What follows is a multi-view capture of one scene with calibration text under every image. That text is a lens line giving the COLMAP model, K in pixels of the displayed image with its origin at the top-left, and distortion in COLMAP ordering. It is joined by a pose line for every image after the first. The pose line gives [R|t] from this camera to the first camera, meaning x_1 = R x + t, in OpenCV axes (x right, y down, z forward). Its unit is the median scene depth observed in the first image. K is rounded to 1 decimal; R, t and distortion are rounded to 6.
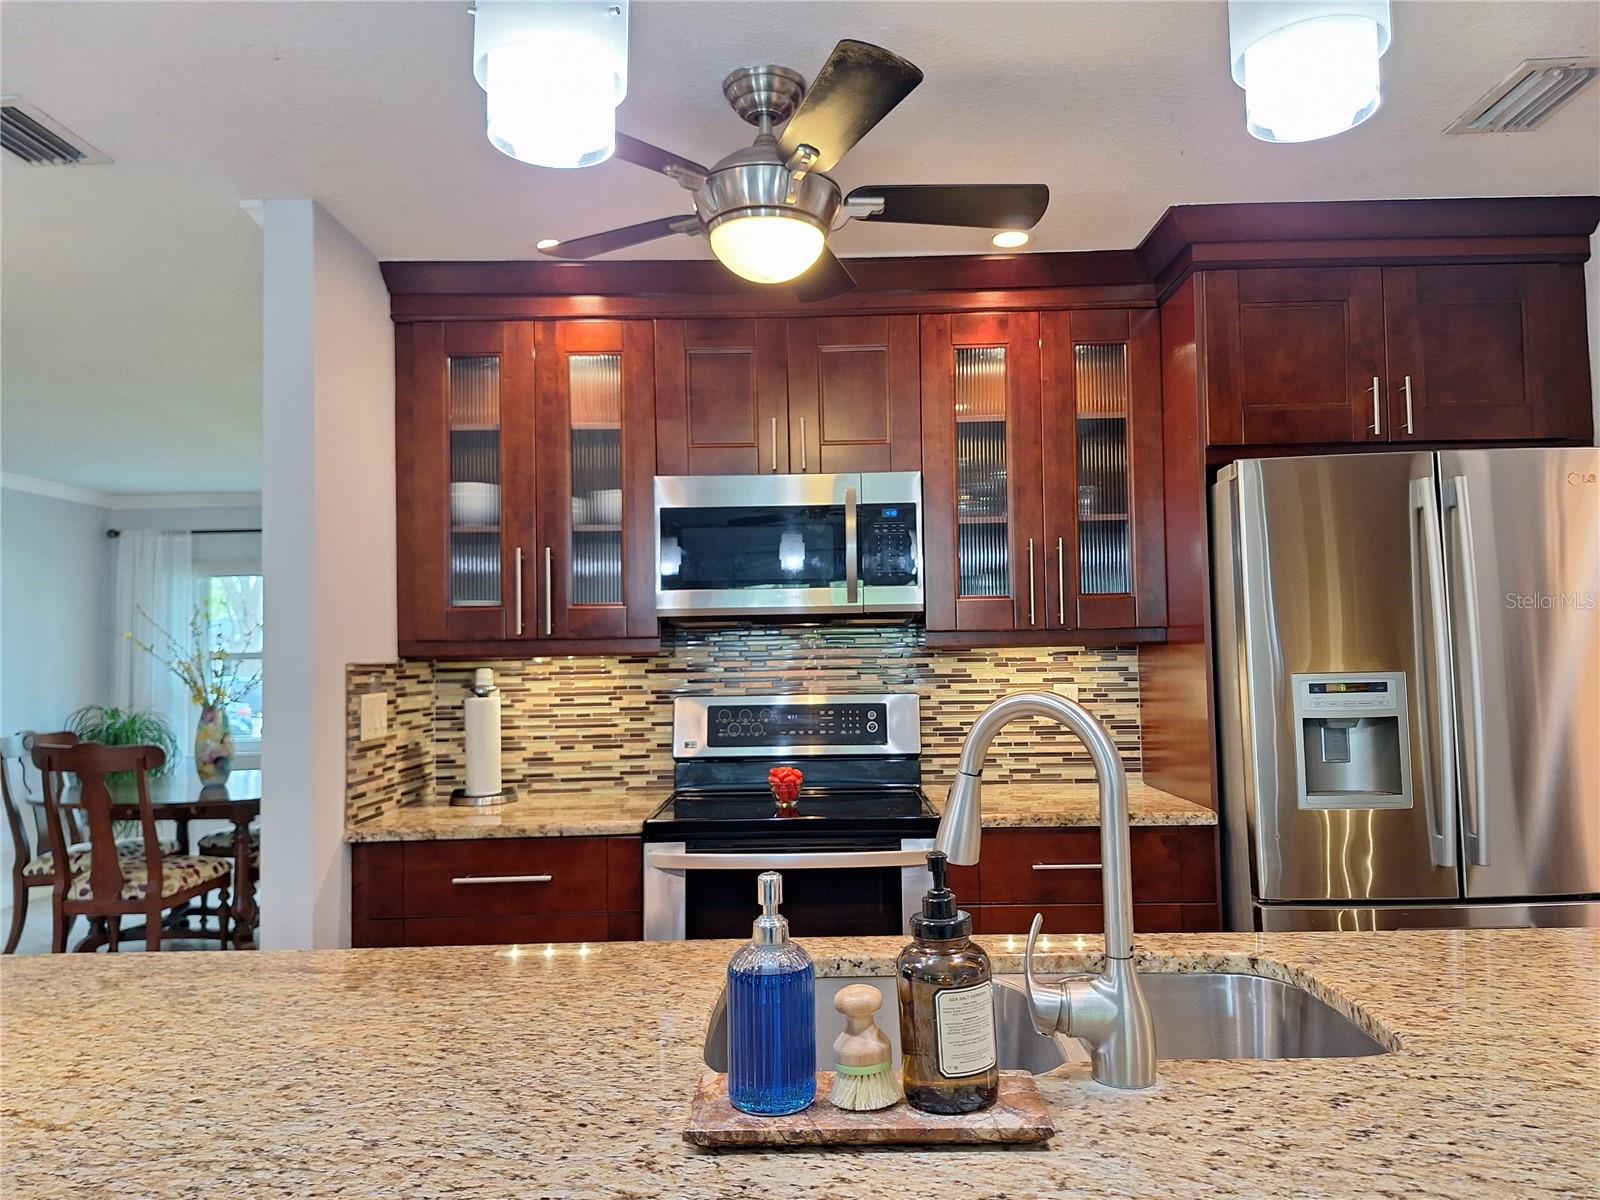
lens RADIAL K [[1105.1, 0, 829.7], [0, 1105.1, 611.7], [0, 0, 1]] dist [0.110465, -0.141034]
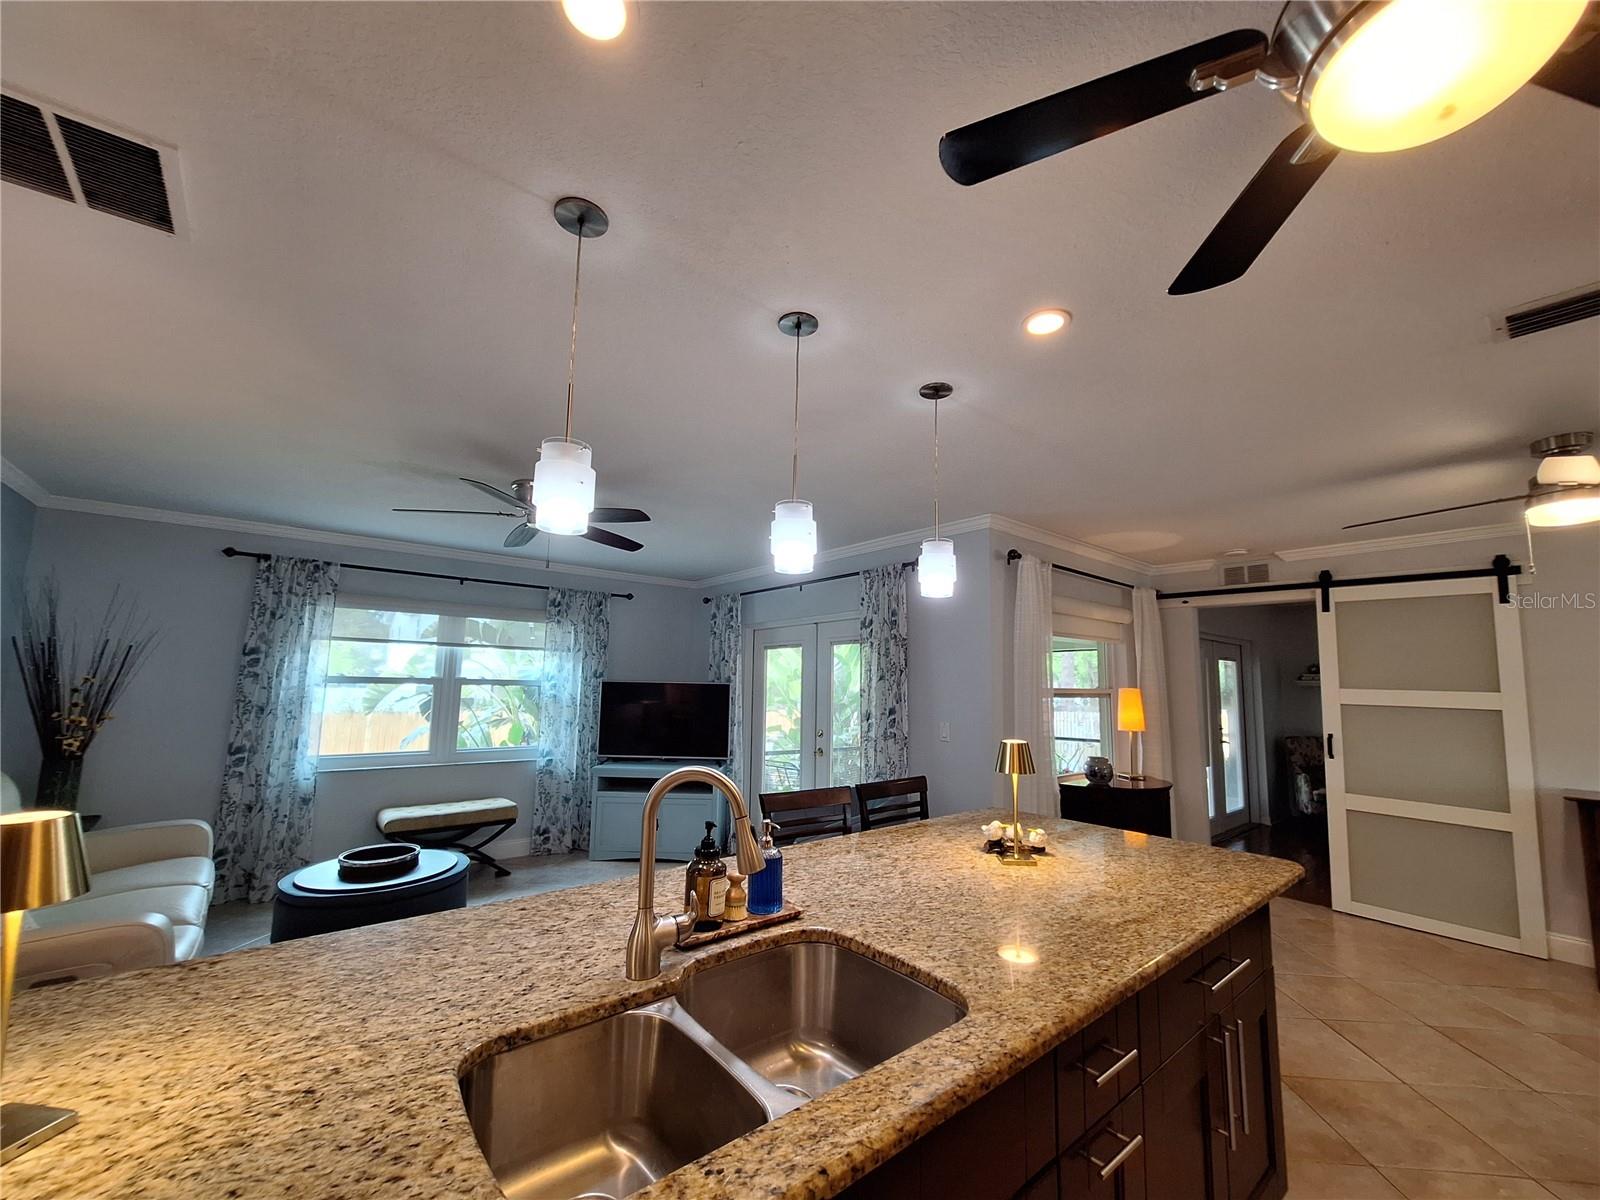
lens RADIAL K [[628.8, 0, 809.9], [0, 628.8, 616.1], [0, 0, 1]] dist [-0.009281, 0.003813]
pose [[-0.769044, -0.064161, -0.635968, 0.233877], [0.024157, 0.991321, -0.129223, -0.010530], [0.638740, -0.114741, -0.760819, 0.636751]]
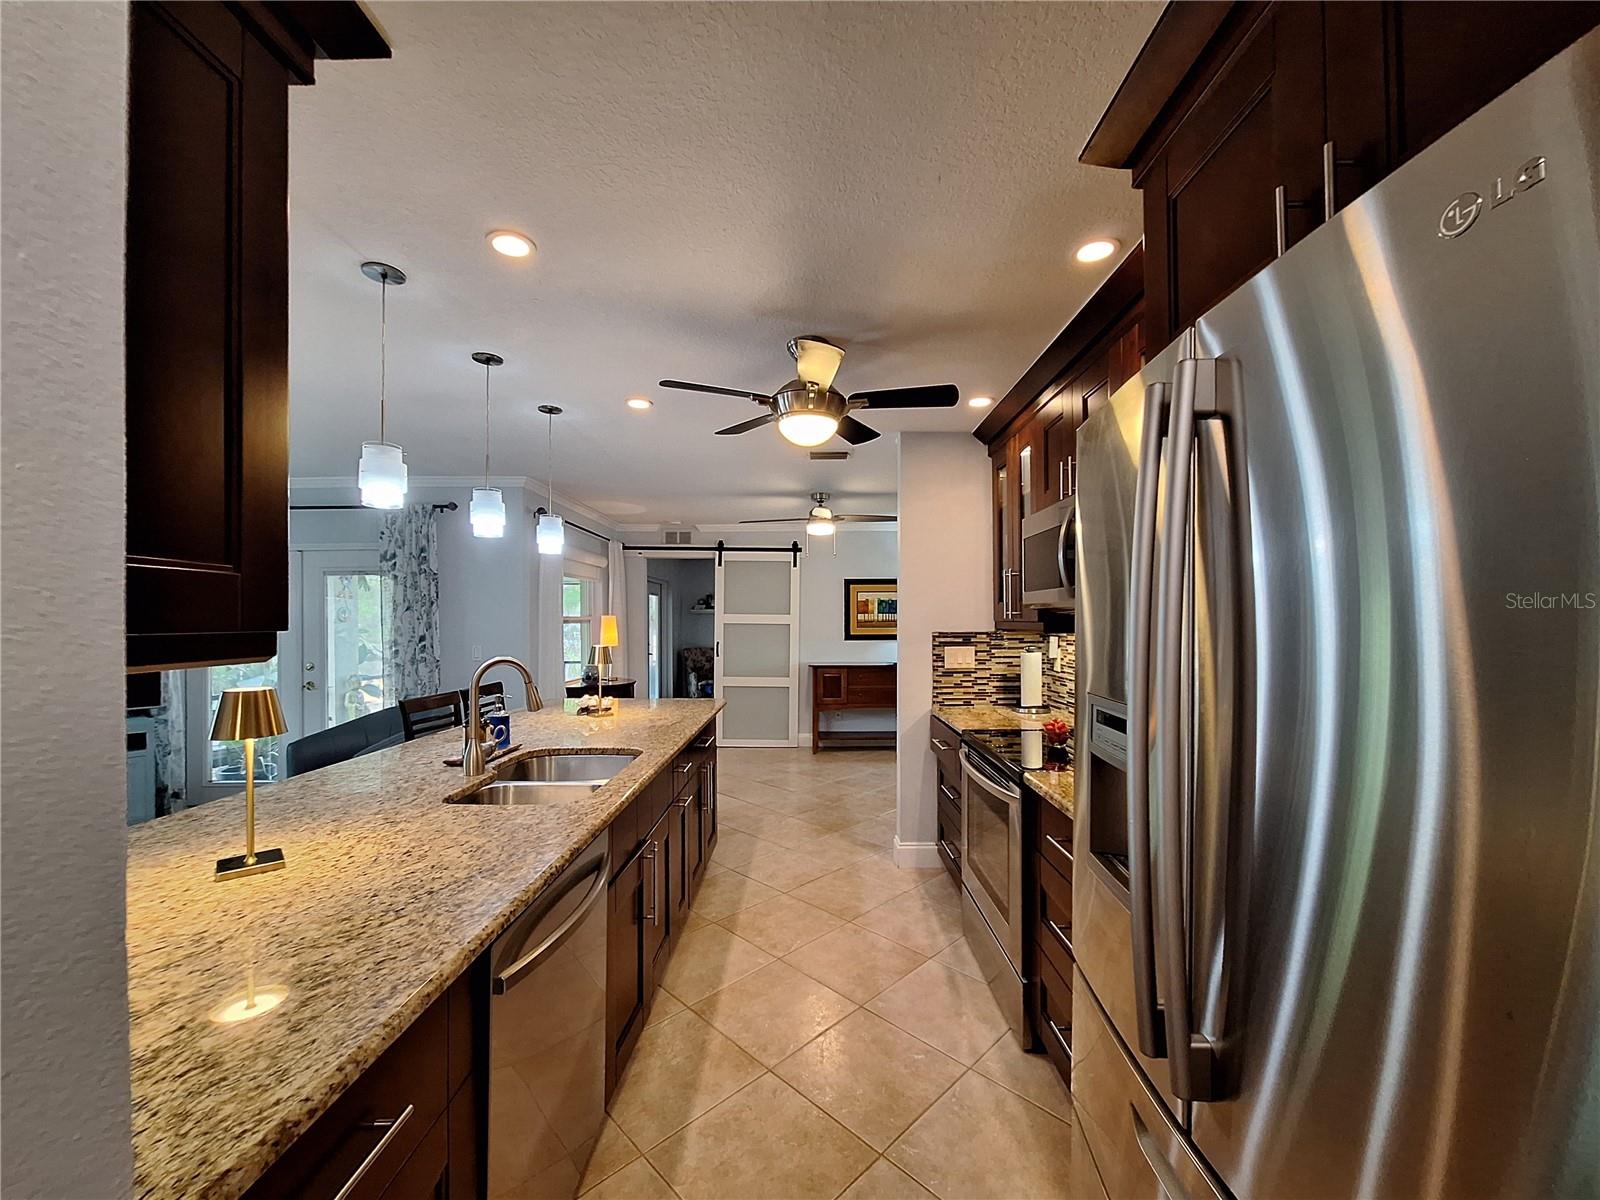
lens RADIAL K [[628.8, 0, 809.9], [0, 628.8, 616.1], [0, 0, 1]] dist [-0.009281, 0.003813]
pose [[-0.000116, 0.013192, -0.999913, 0.656082], [0.044824, 0.998908, 0.013173, -0.009681], [0.998995, -0.044818, -0.000707, 0.627332]]
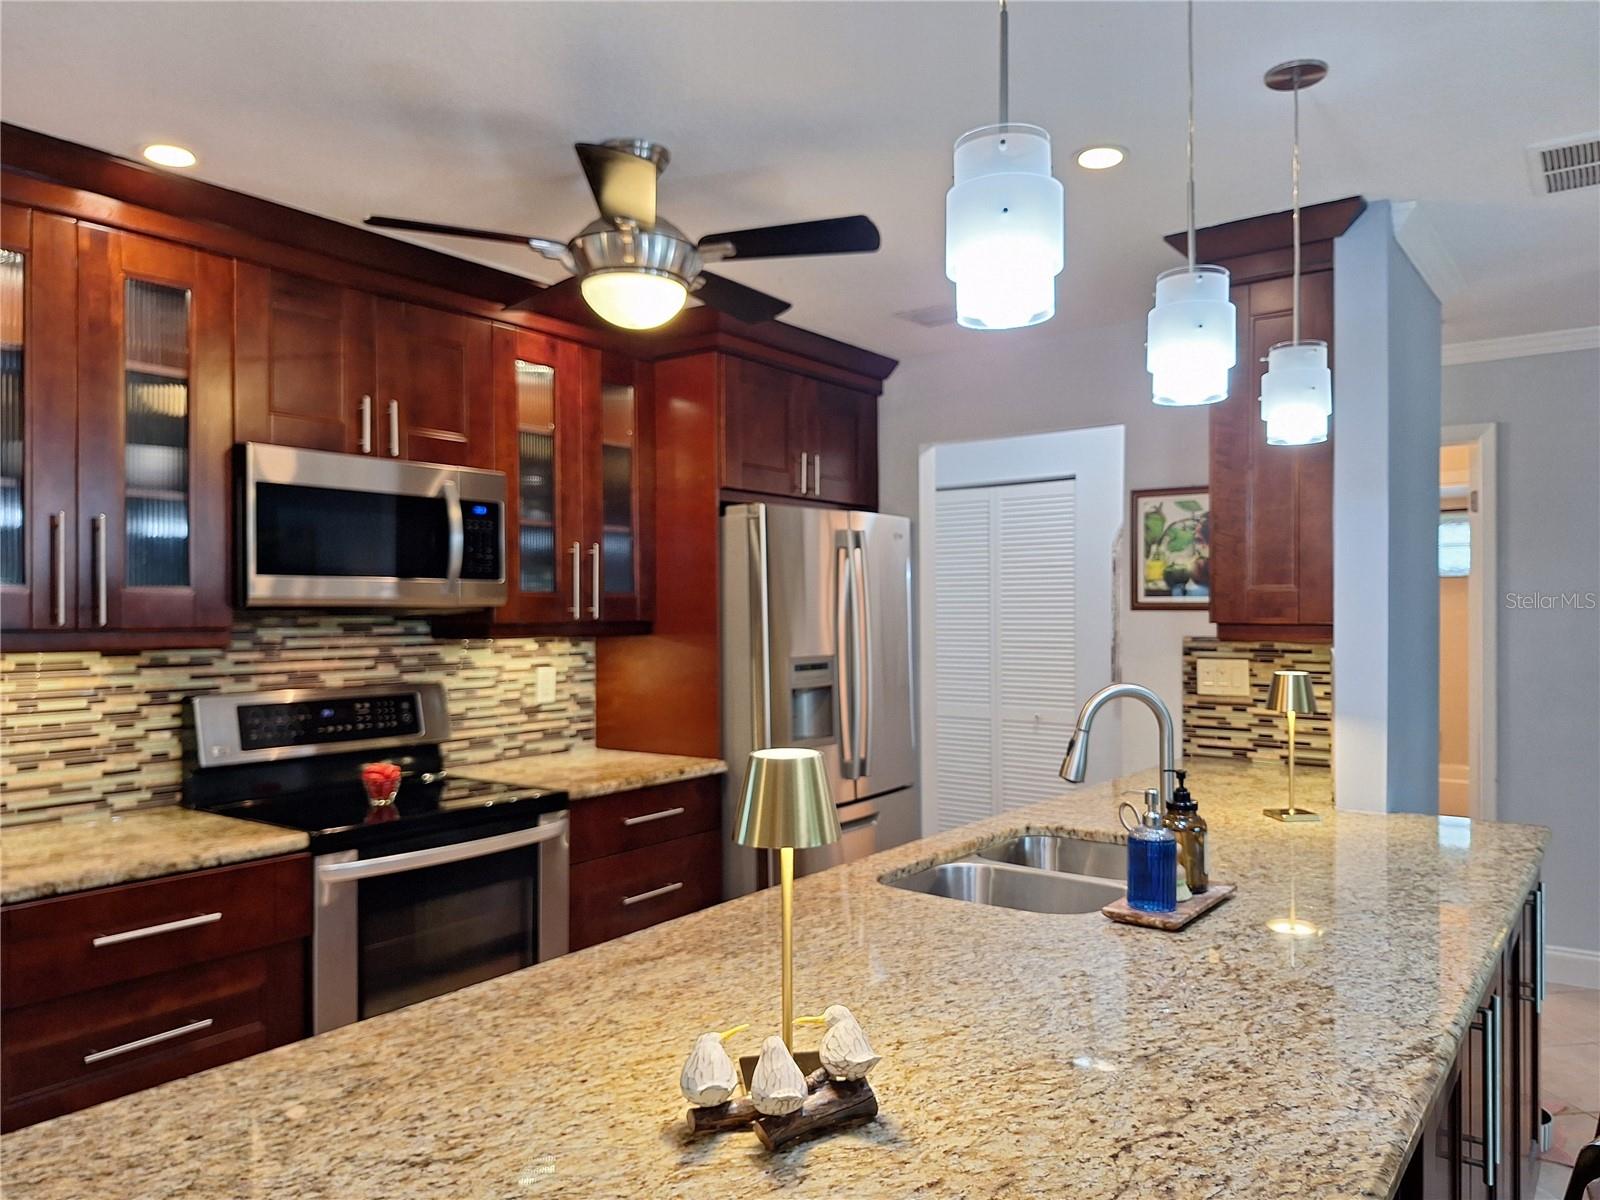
lens RADIAL K [[1116.6, 0, 825.7], [0, 1116.6, 616.4], [0, 0, 1]] dist [0.073993, -0.095941]
pose [[0.589971, 0.011379, 0.807344, -0.545562], [-0.040626, 0.999053, 0.015607, -0.017247], [-0.806401, -0.042007, 0.589875, 0.099382]]
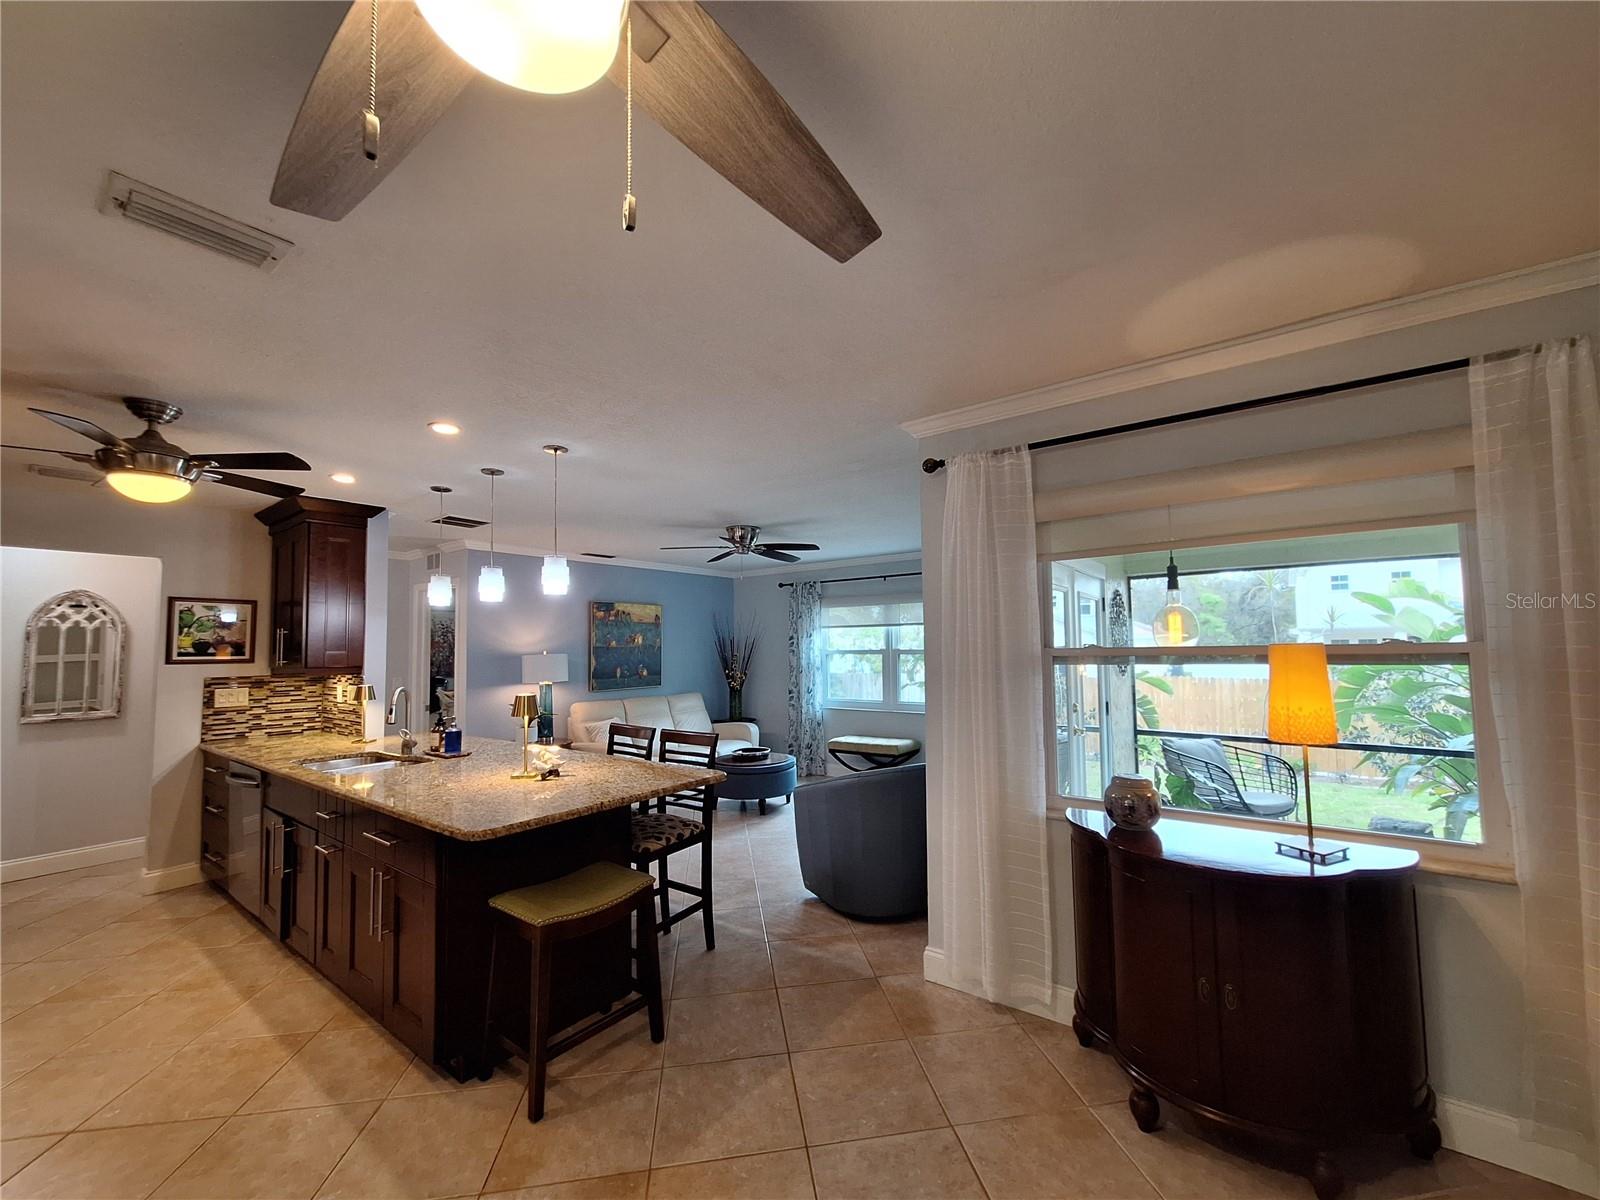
lens RADIAL K [[630.4, 0, 815.2], [0, 630.4, 618.1], [0, 0, 1]] dist [-0.008625, 0.003273]
pose [[-0.806469, 0.060807, 0.588141, -1.042973], [0.006567, 0.995558, -0.093924, 0.012538], [-0.591239, -0.071884, -0.803286, 0.747592]]
